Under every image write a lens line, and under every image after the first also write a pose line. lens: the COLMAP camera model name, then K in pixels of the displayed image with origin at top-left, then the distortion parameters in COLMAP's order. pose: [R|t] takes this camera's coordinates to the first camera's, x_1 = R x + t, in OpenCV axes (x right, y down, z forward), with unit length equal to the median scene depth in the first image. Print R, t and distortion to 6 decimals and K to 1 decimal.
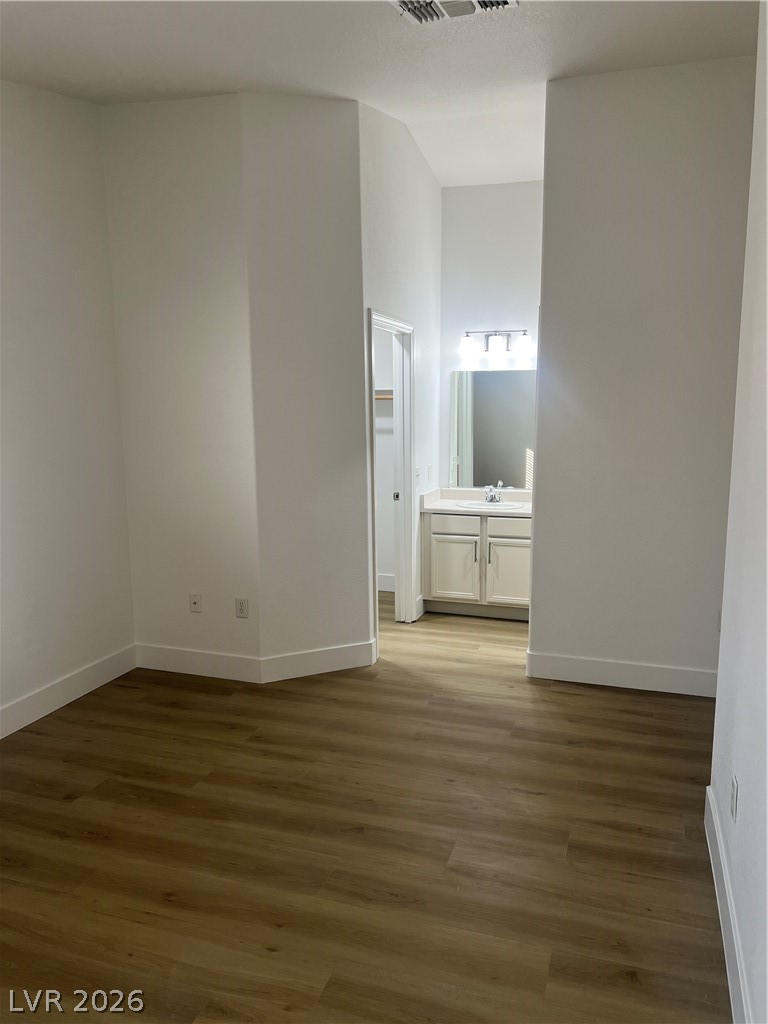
lens RADIAL K [[762.8, 0, 380.0], [0, 762.8, 514.6], [0, 0, 1]] dist [0.089823, -0.100363]
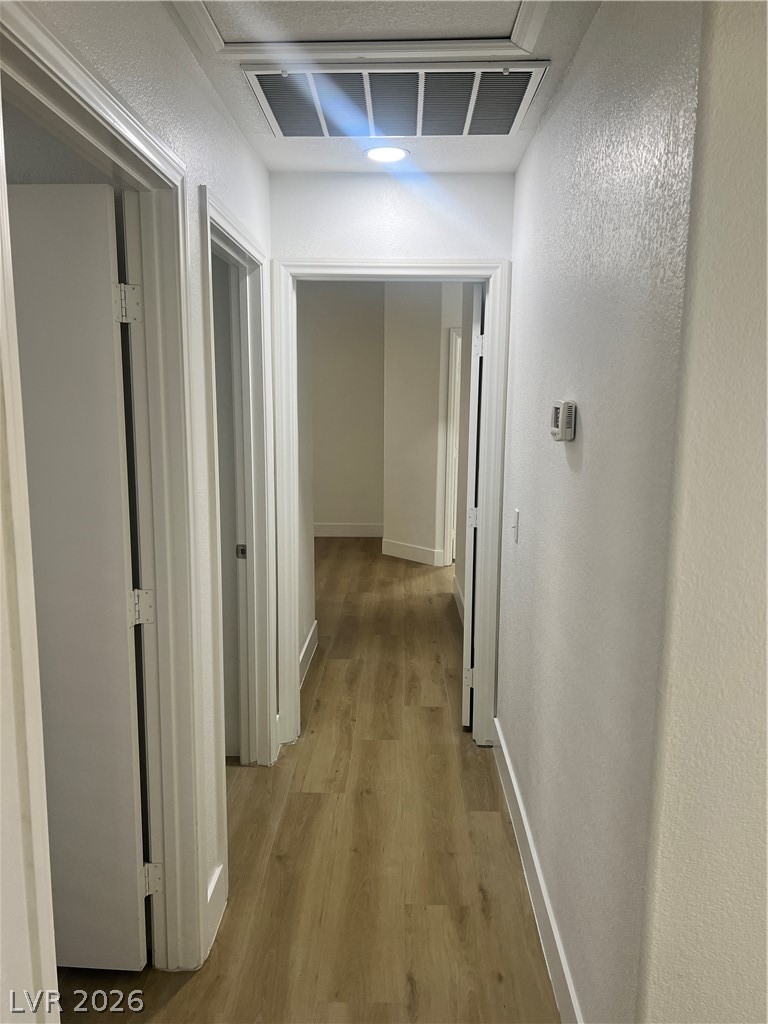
lens RADIAL K [[762.8, 0, 380.0], [0, 762.8, 514.6], [0, 0, 1]] dist [0.089823, -0.100363]
pose [[0.291329, 0.149558, -0.944860, 1.656482], [-0.141266, 0.983601, 0.112133, -0.071887], [0.946135, 0.100809, 0.307679, 0.514833]]
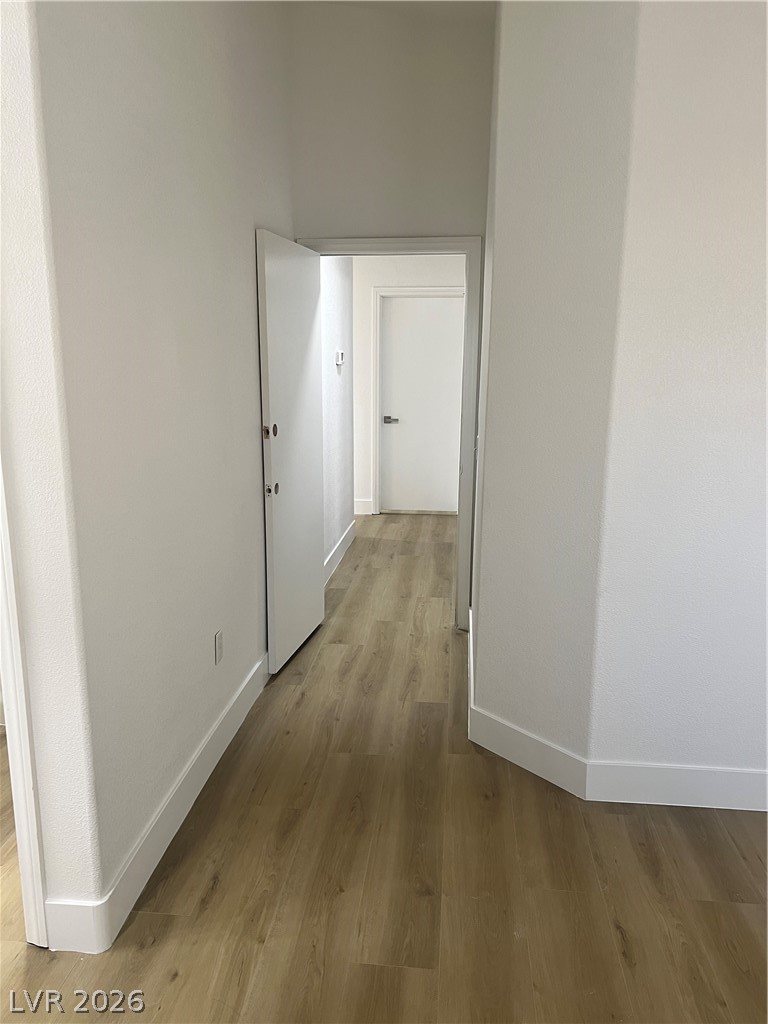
lens RADIAL K [[762.8, 0, 380.0], [0, 762.8, 514.6], [0, 0, 1]] dist [0.089823, -0.100363]
pose [[-0.220039, -0.201791, 0.954392, -0.260708], [0.131064, 0.963384, 0.233909, -0.138838], [-0.966646, 0.176556, -0.185534, 1.031987]]
